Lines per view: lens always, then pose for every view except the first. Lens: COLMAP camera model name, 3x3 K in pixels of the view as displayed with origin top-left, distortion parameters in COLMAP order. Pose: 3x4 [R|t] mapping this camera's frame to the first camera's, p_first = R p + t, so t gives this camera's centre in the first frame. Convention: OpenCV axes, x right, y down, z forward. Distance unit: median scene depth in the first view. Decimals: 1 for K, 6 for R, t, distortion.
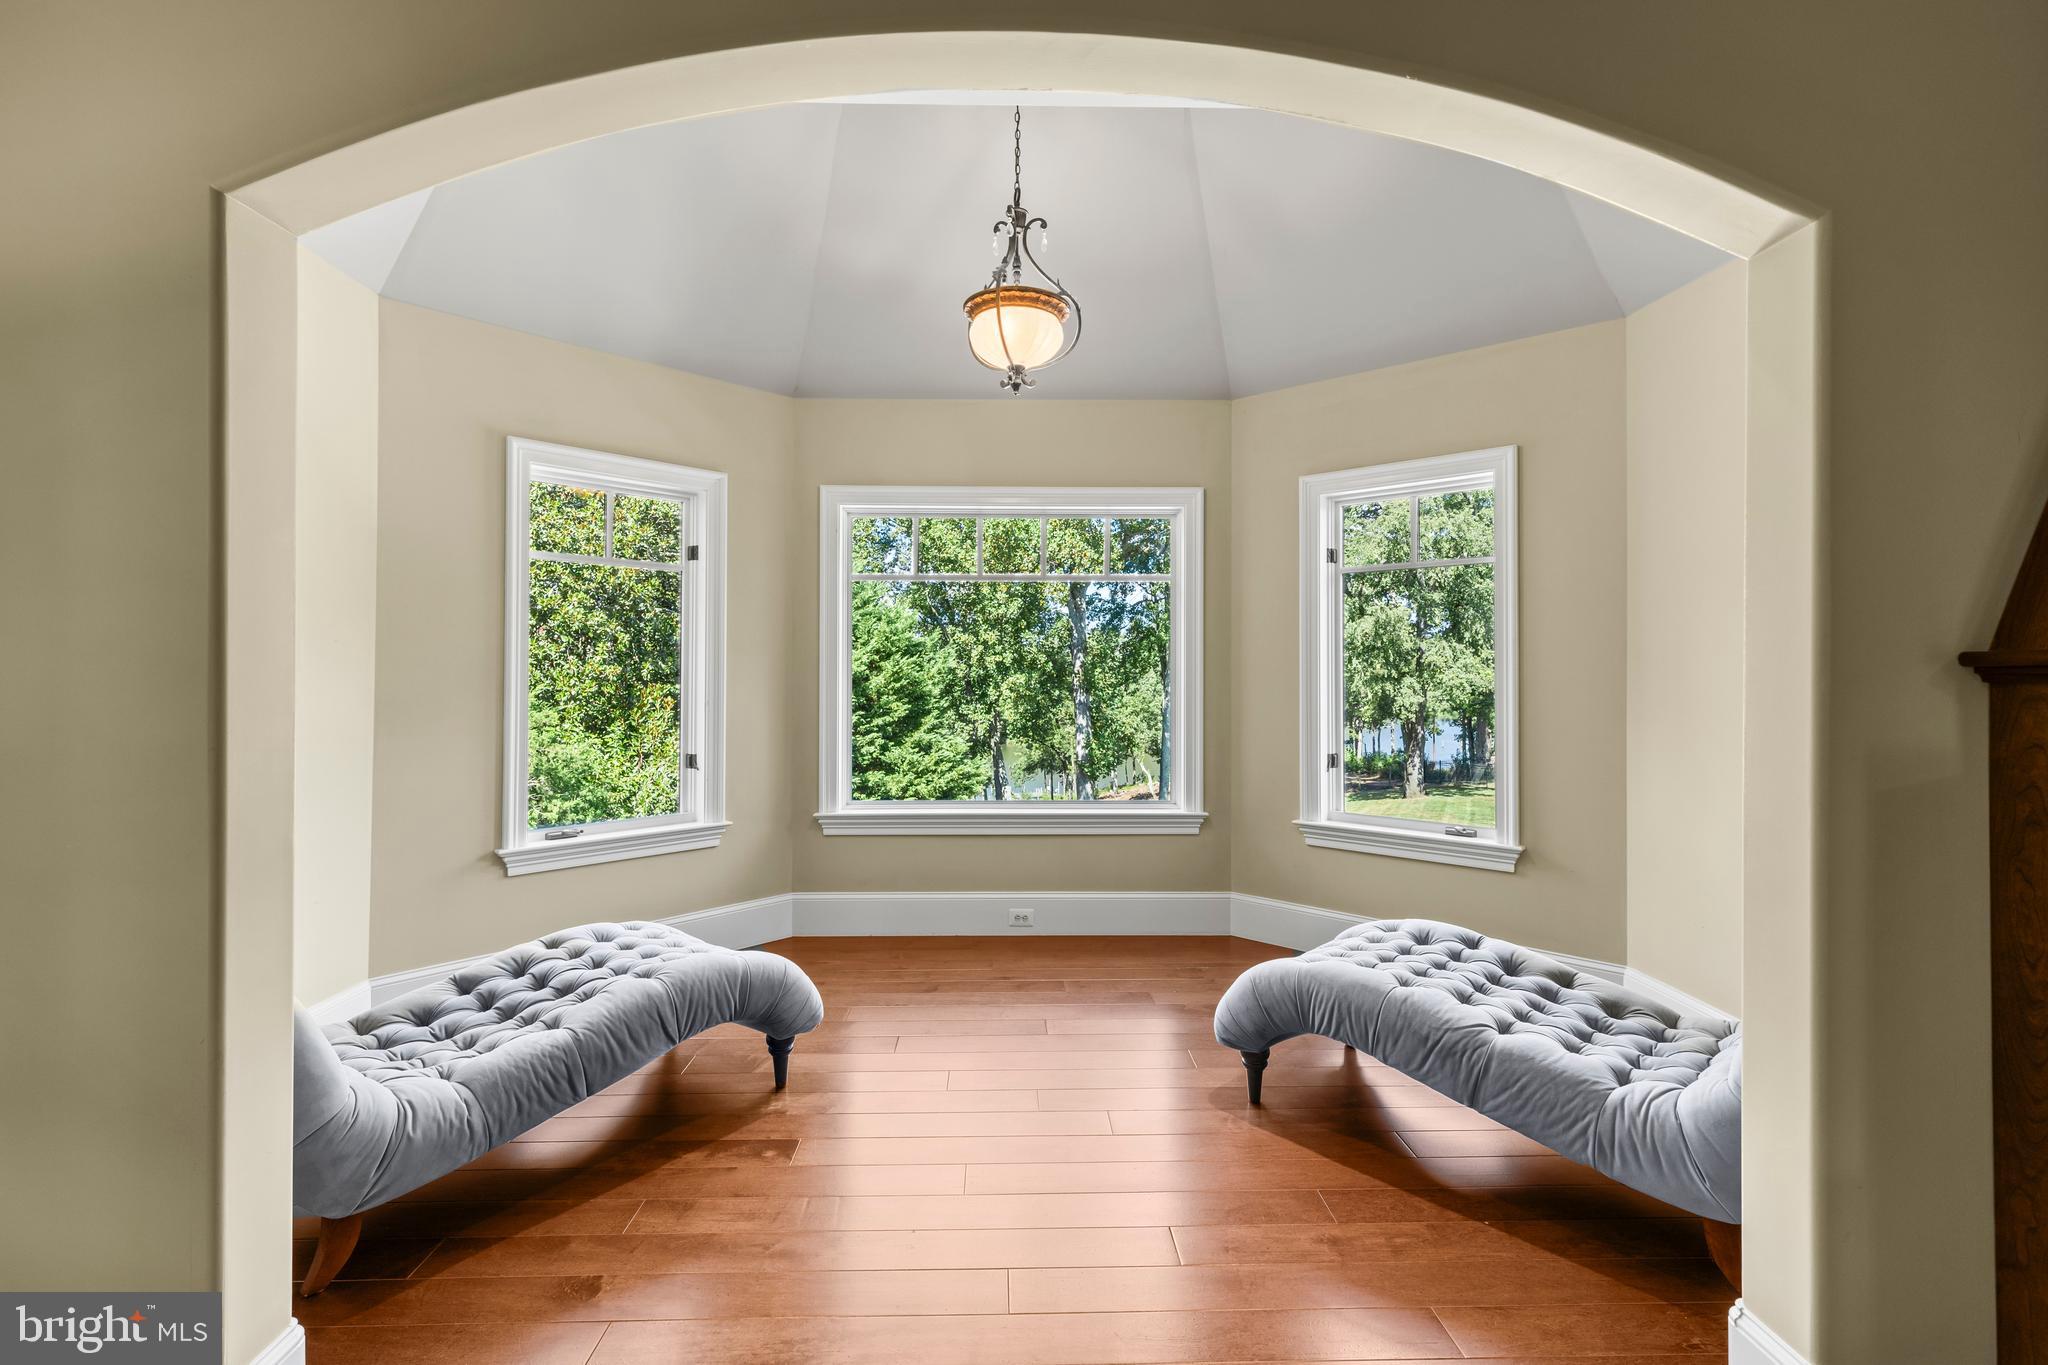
lens RADIAL K [[945.5, 0, 1030.7], [0, 945.5, 664.7], [0, 0, 1]] dist [0.003456, -0.001198]
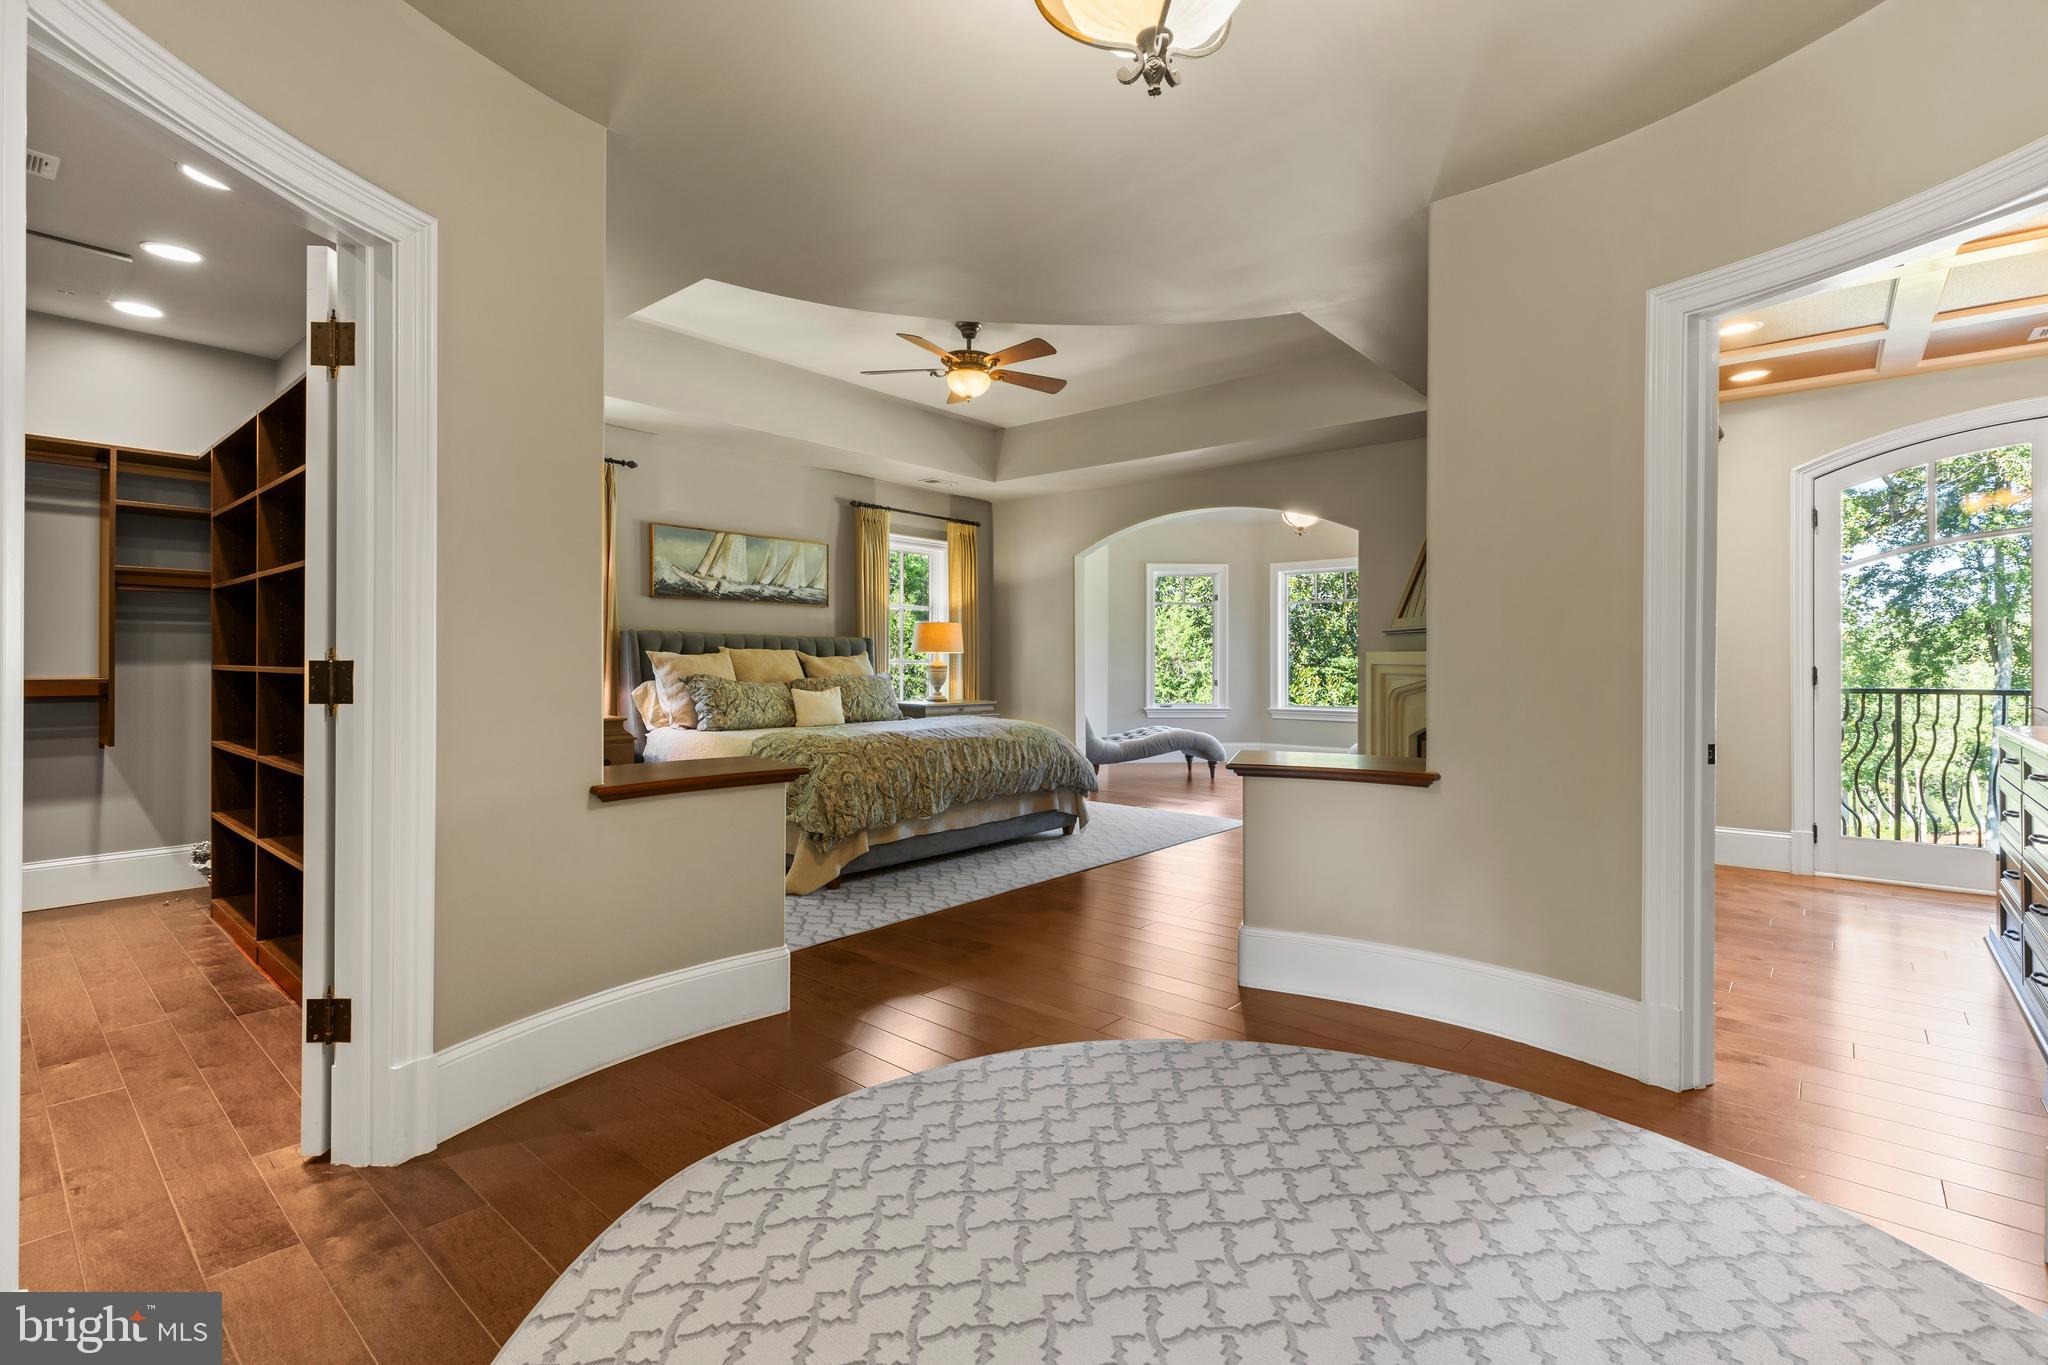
lens RADIAL K [[945.5, 0, 1018.7], [0, 945.5, 665.7], [0, 0, 1]] dist [0.003456, -0.001198]
pose [[0.732752, 0.000357, -0.680495, 0.106957], [0.004948, 0.999971, 0.005852, 0.004701], [0.680477, -0.007655, 0.732729, -0.130850]]
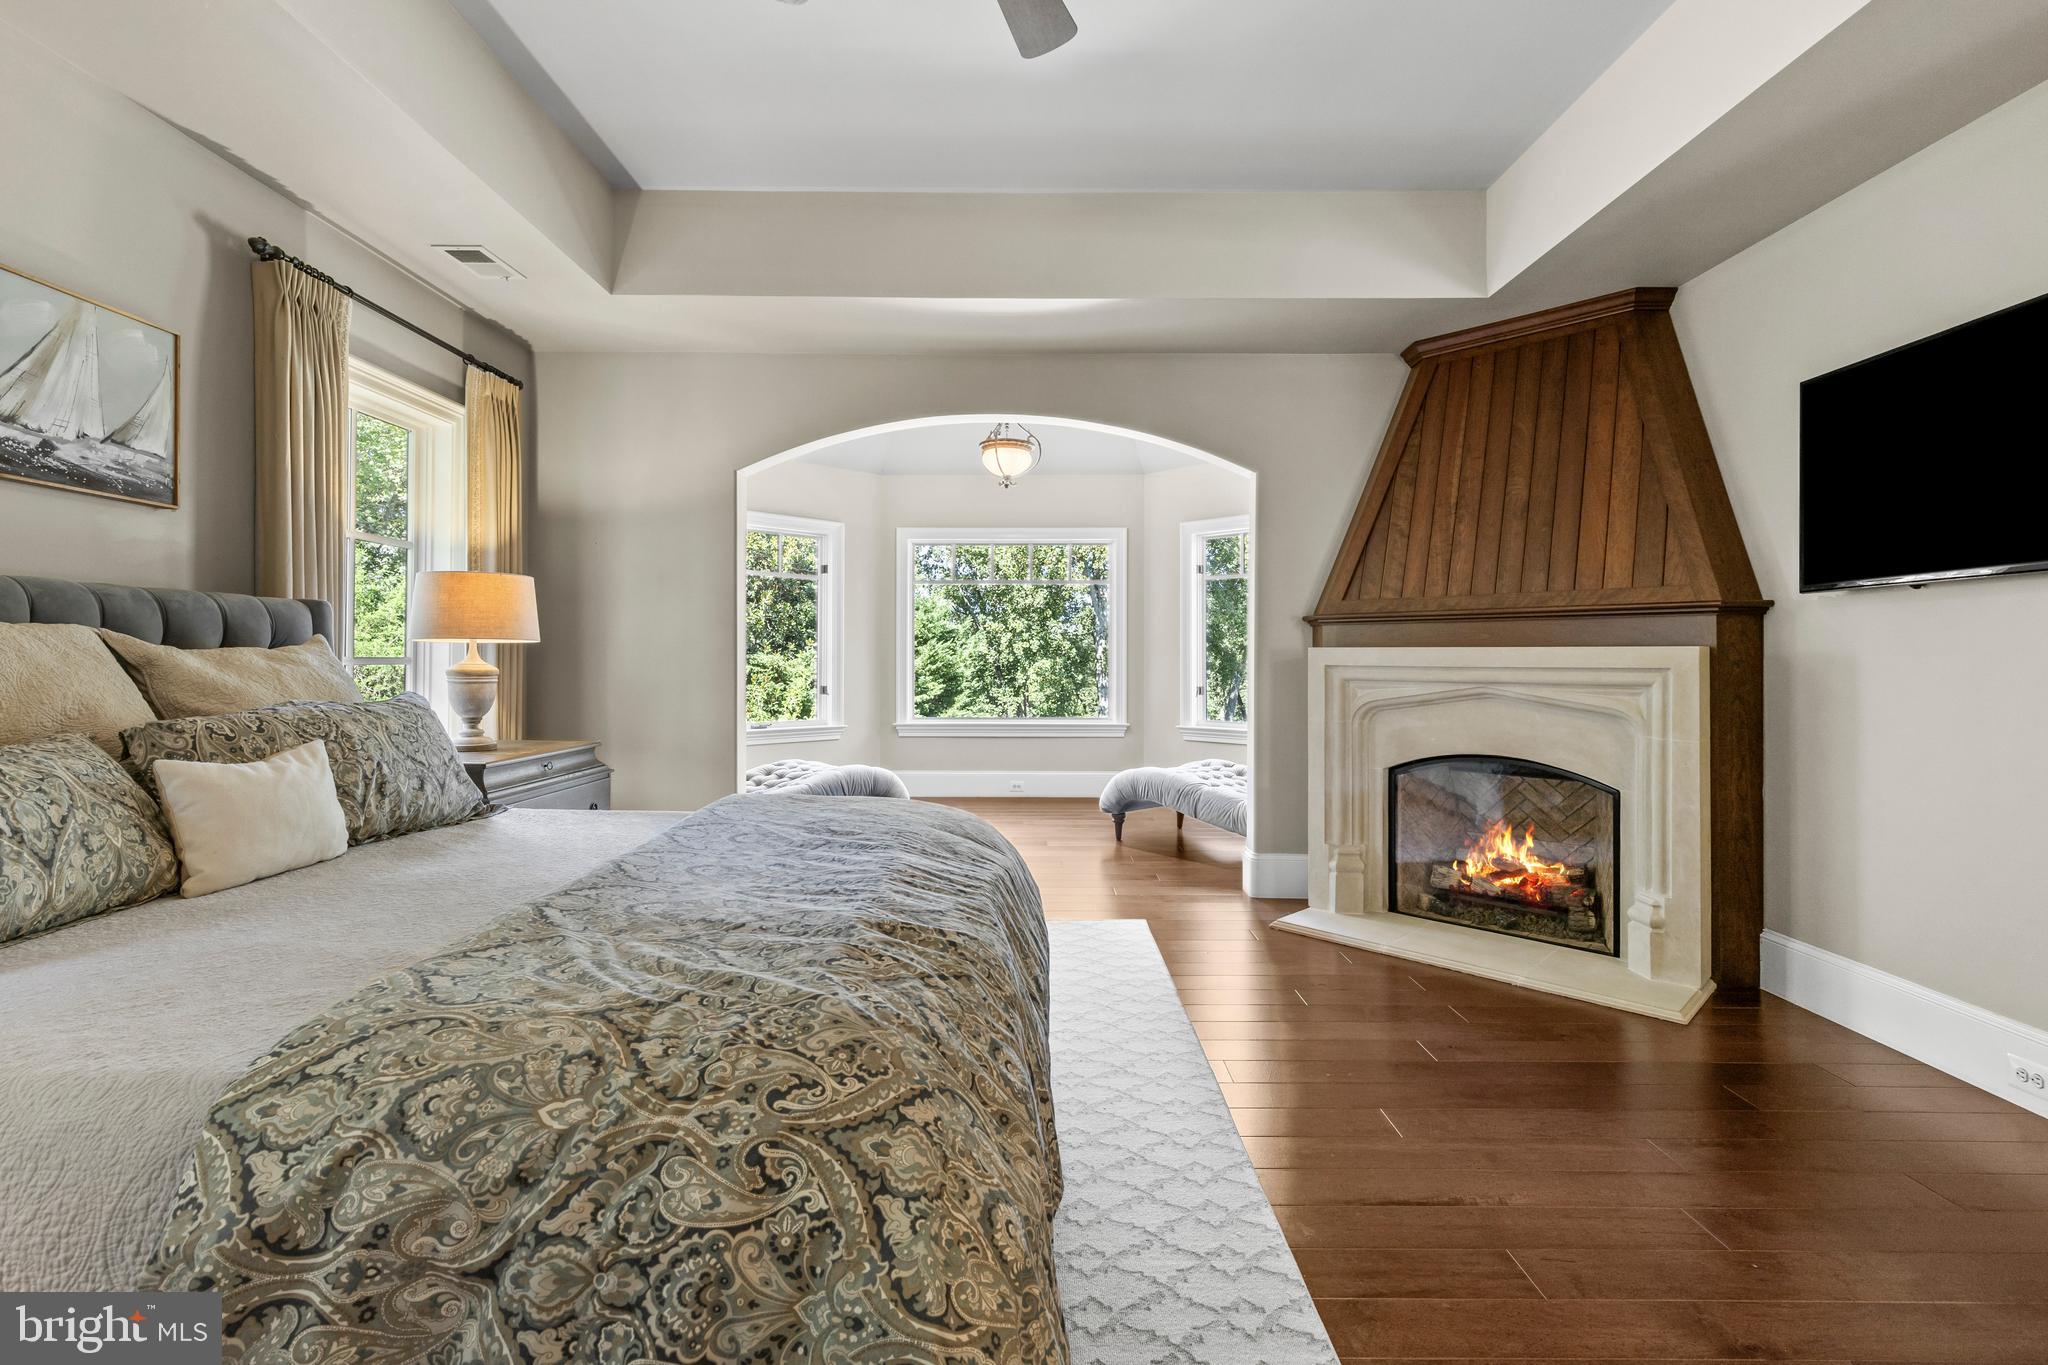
lens RADIAL K [[945.5, 0, 1040.3], [0, 945.5, 648.7], [0, 0, 1]] dist [0.003456, -0.001198]
pose [[0.999710, -0.001420, -0.024053, 0.008827], [0.001278, 0.999982, -0.005909, 0.004292], [0.024061, 0.005877, 0.999693, -0.081736]]
